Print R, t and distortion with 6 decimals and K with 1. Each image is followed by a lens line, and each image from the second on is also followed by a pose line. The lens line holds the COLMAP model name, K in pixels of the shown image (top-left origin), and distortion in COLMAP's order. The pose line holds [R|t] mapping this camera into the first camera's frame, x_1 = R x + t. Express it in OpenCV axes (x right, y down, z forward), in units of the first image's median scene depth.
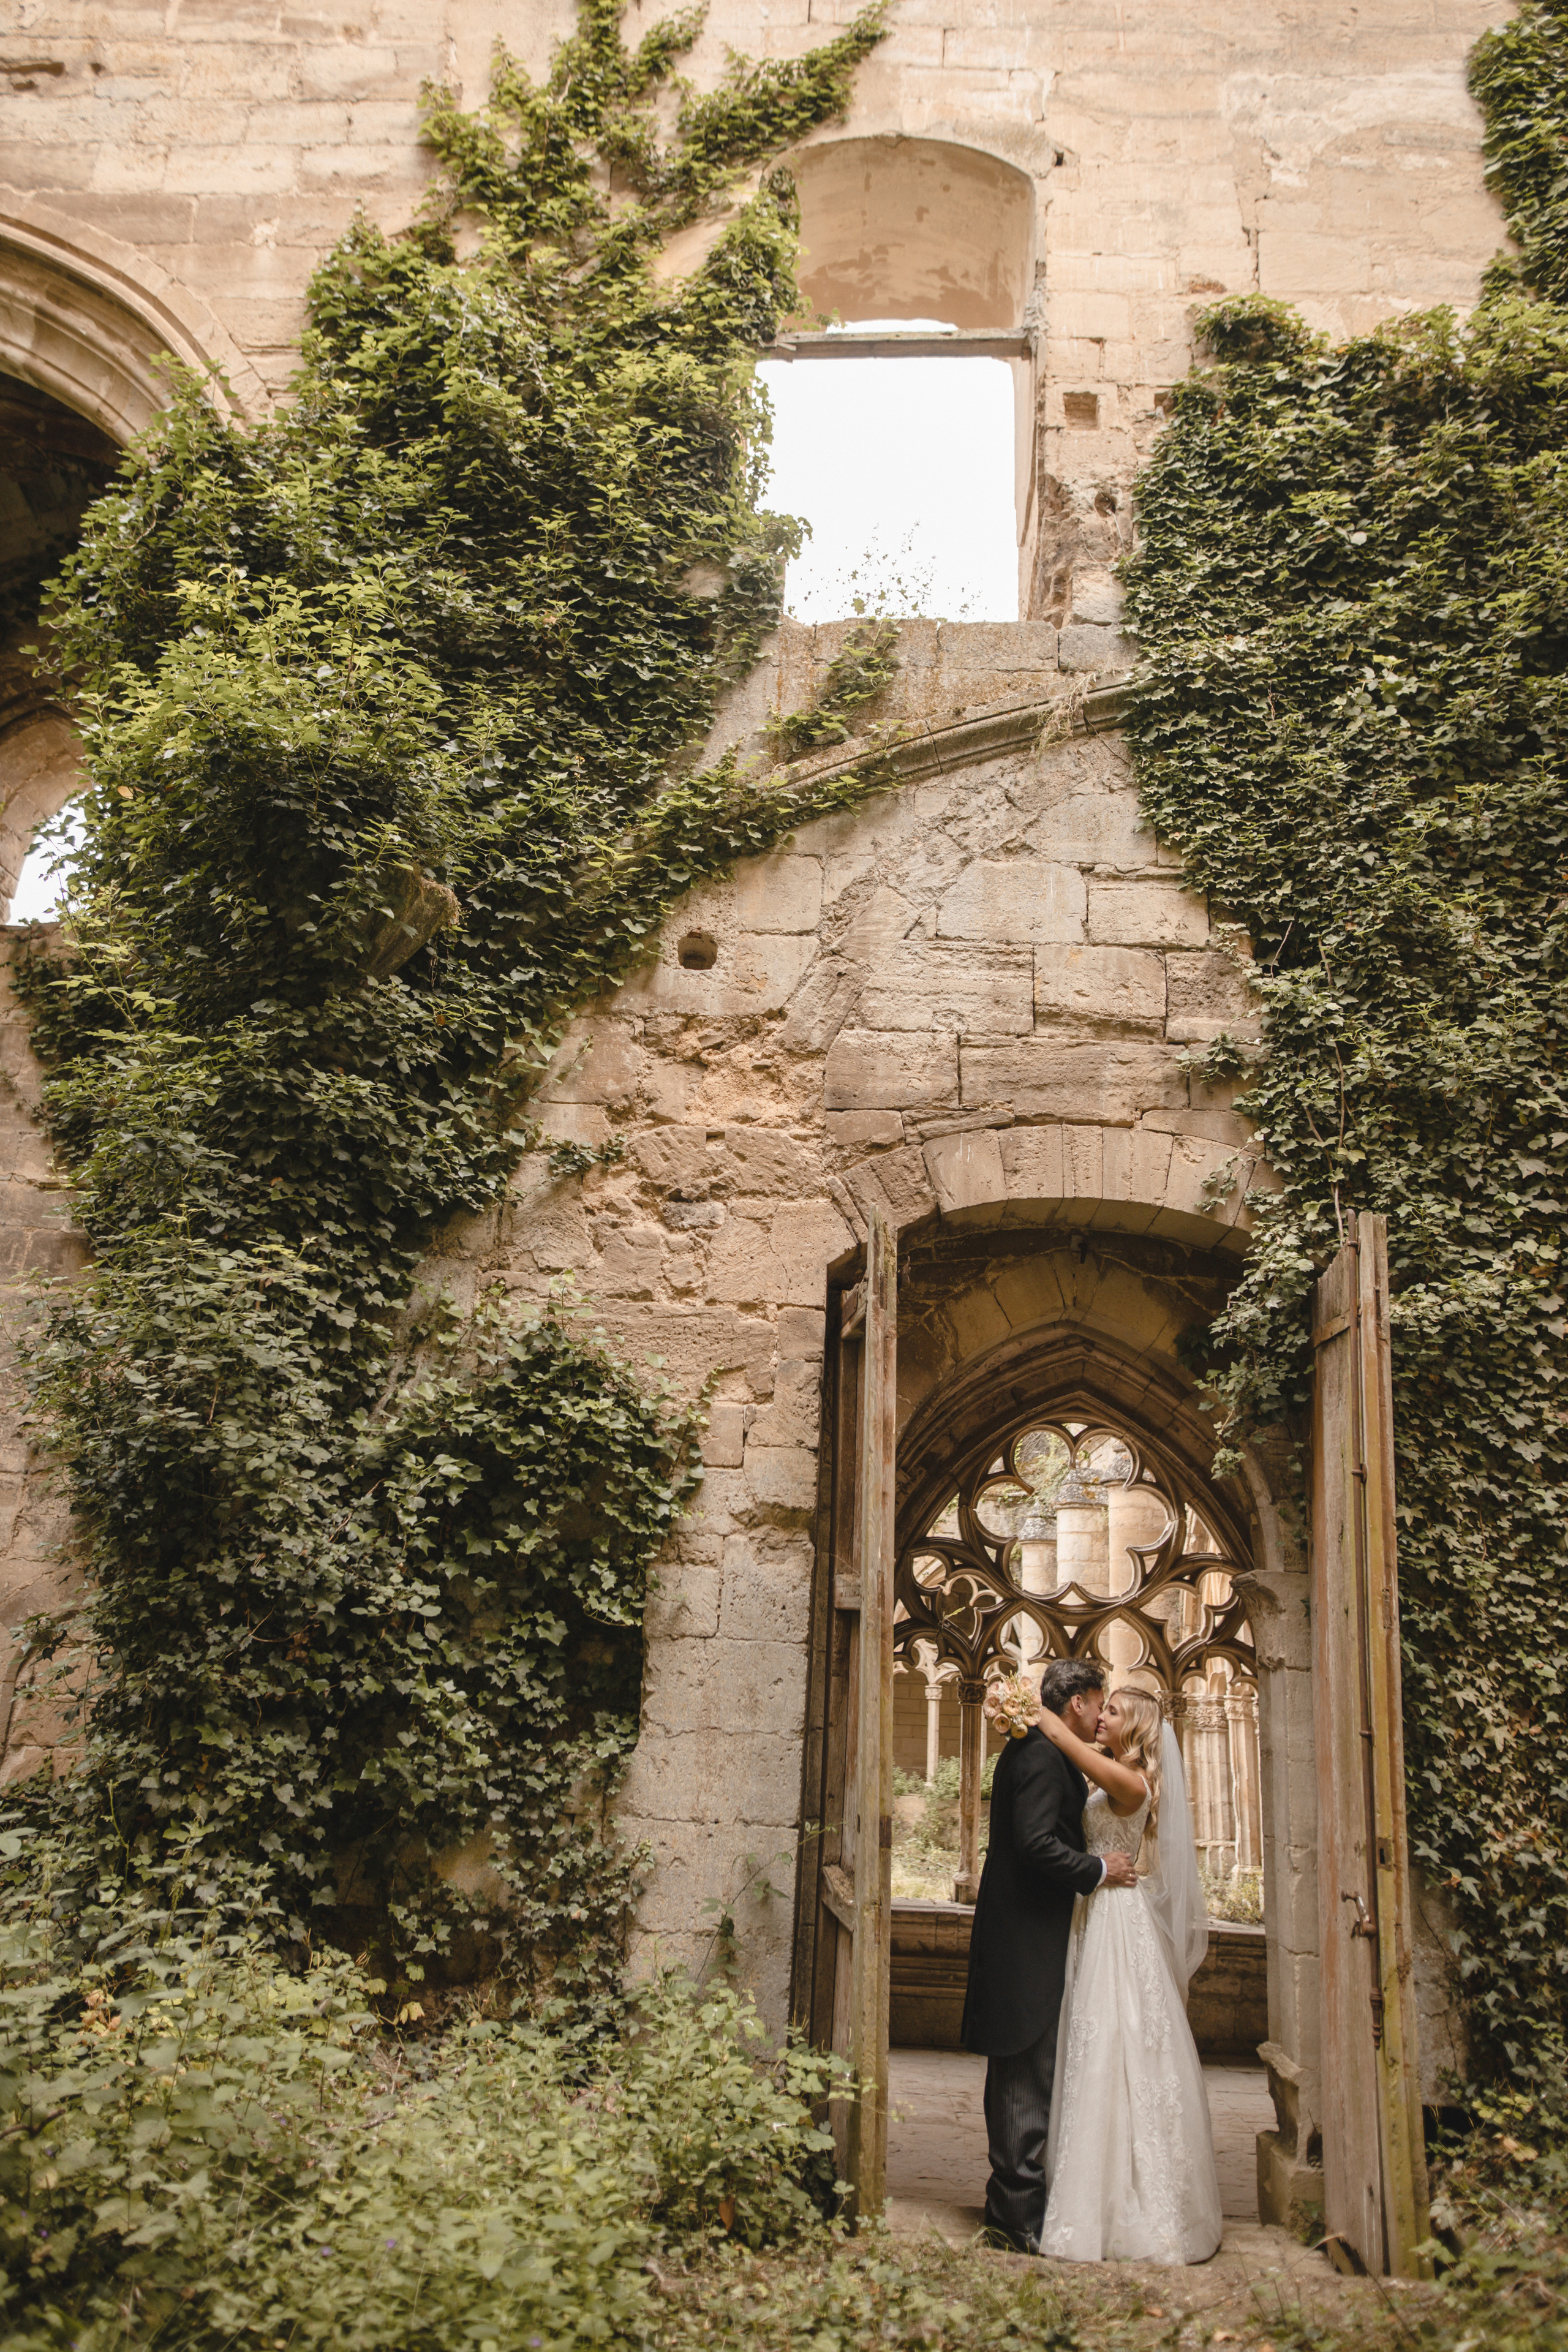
lens RADIAL K [[1614.6, 0, 772.9], [0, 1614.6, 1176.3], [0, 0, 1]] dist [-0.056973, 0.049135]
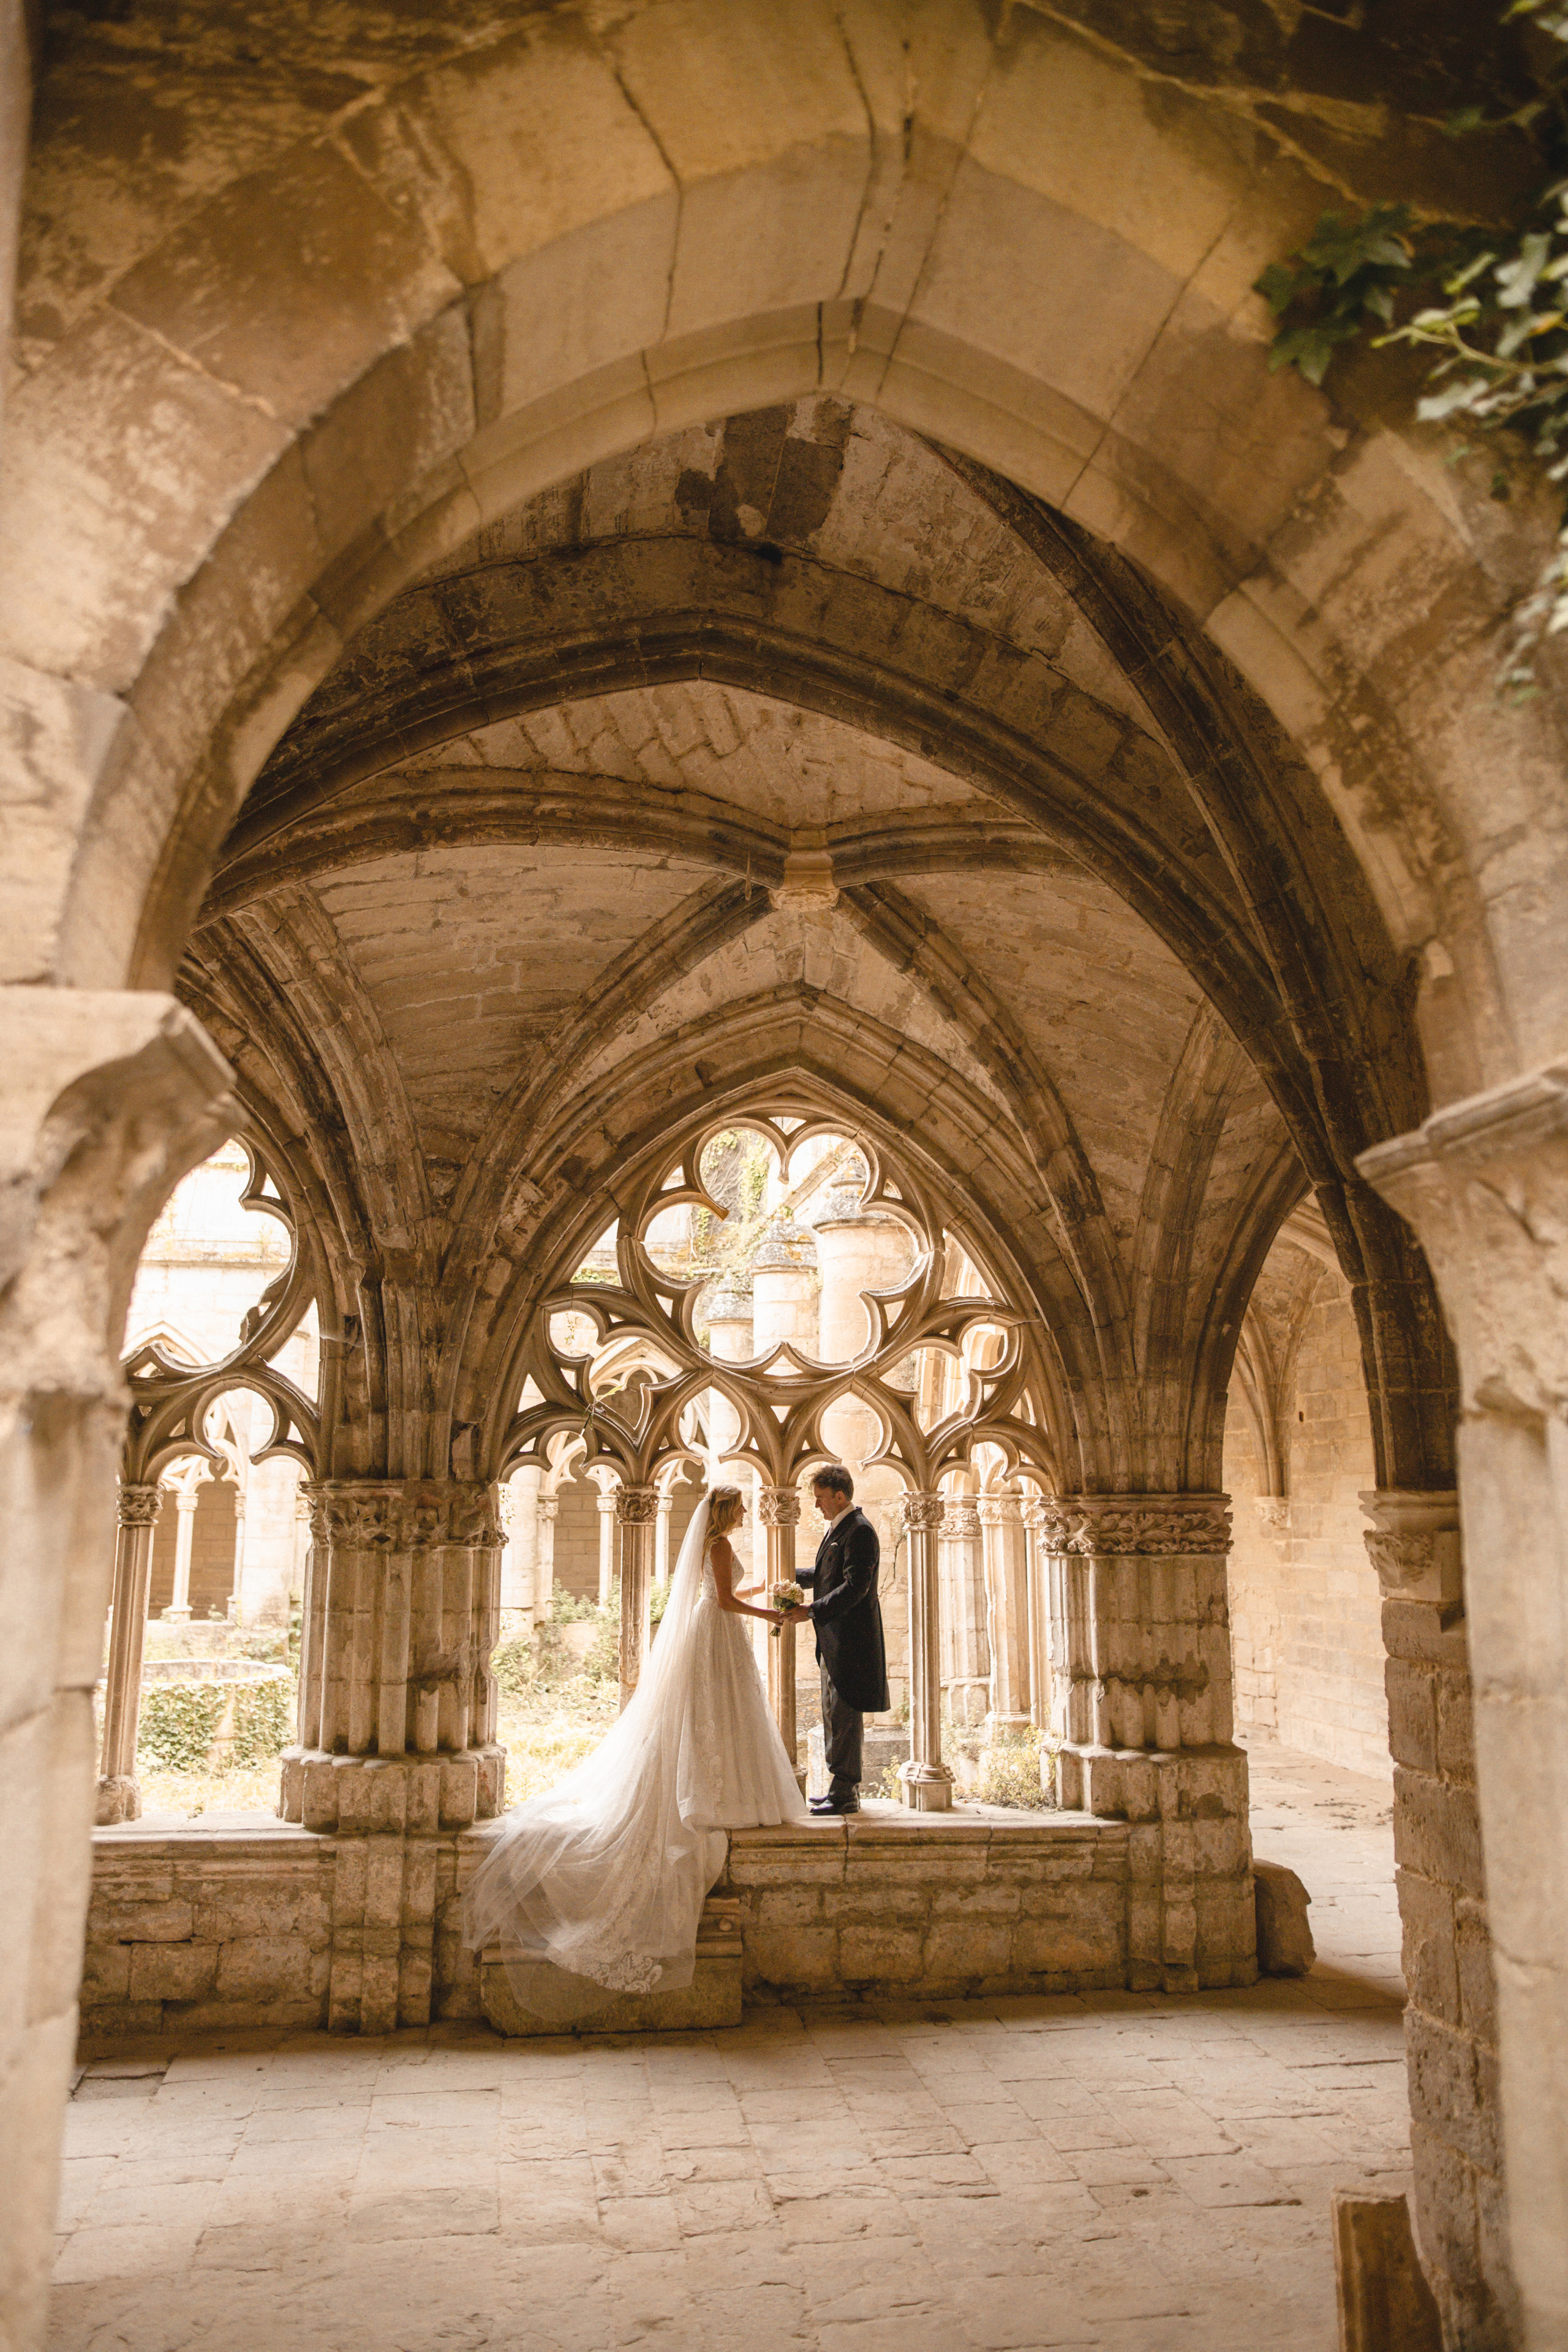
lens RADIAL K [[1614.6, 0, 772.9], [0, 1614.6, 1176.3], [0, 0, 1]] dist [-0.056973, 0.049135]
pose [[0.981770, -0.010339, 0.189789, 0.051829], [-0.011105, 0.993694, 0.111578, 0.104833], [-0.189746, -0.111651, 0.975464, 0.335456]]
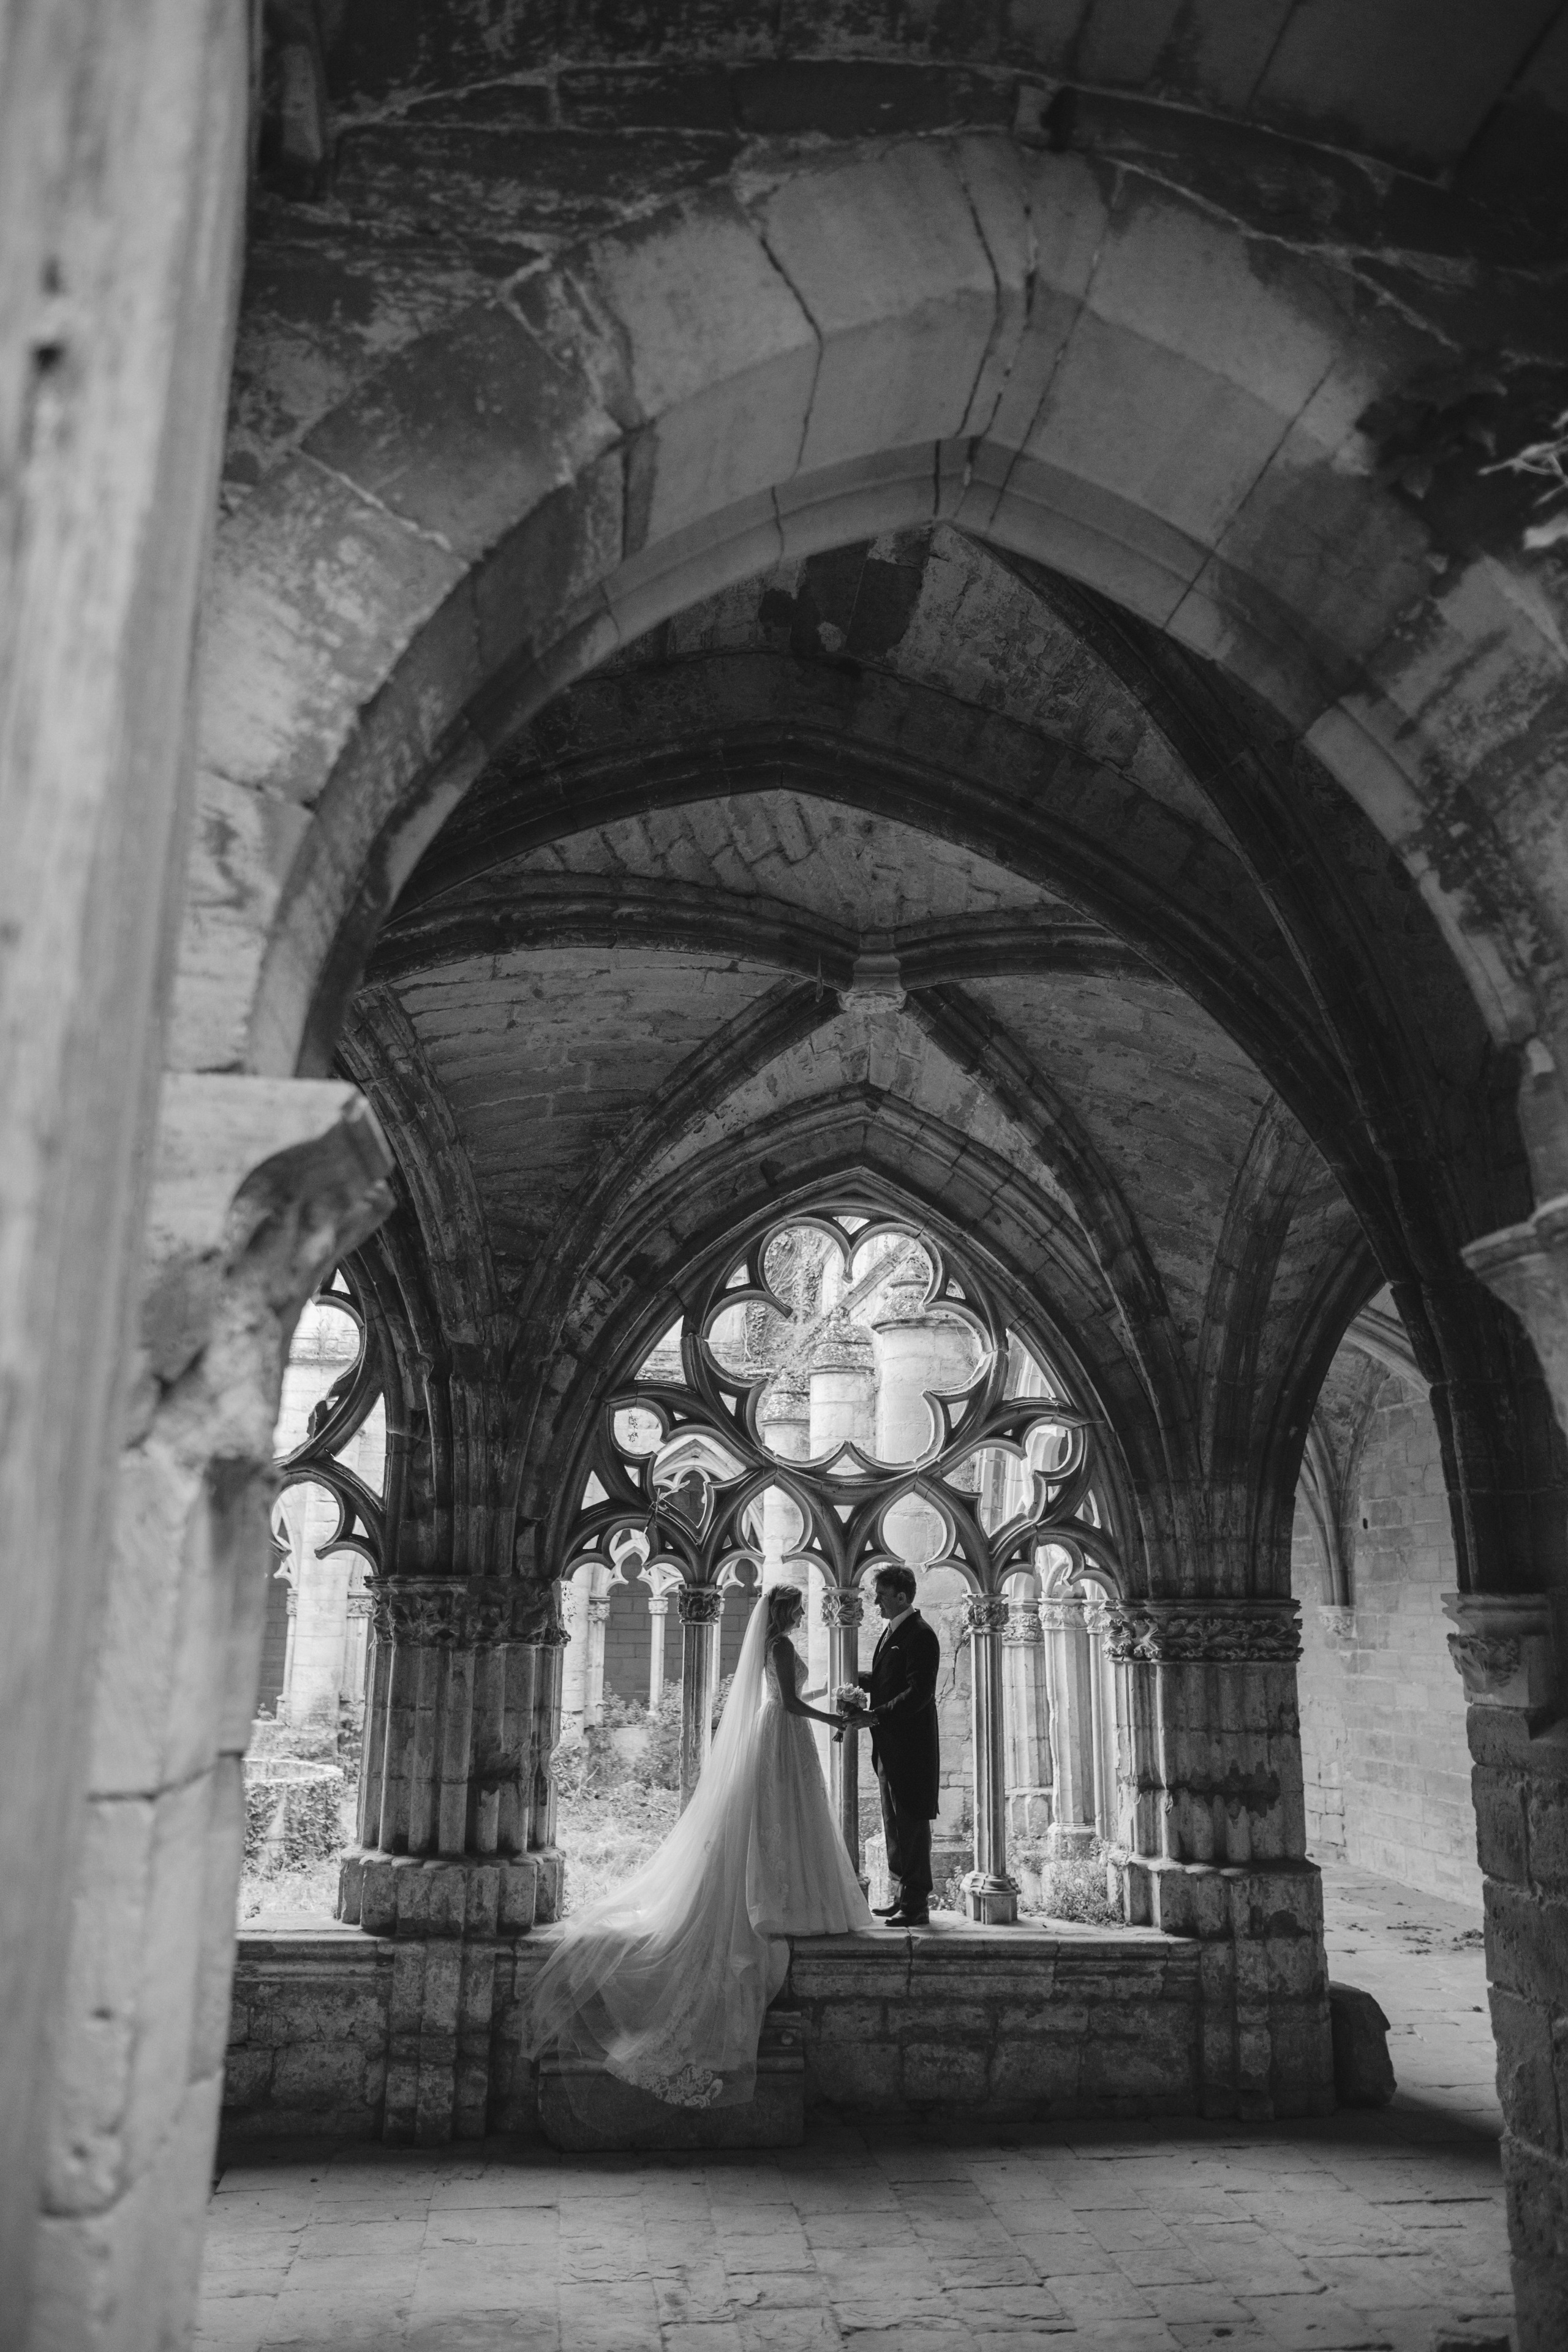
lens RADIAL K [[1614.6, 0, 772.9], [0, 1614.6, 1176.3], [0, 0, 1]] dist [-0.056973, 0.049135]
pose [[0.987041, 0.006112, 0.160354, 0.044213], [-0.014177, 0.998688, 0.049204, 0.105694], [-0.159843, -0.050840, 0.985832, 0.331589]]
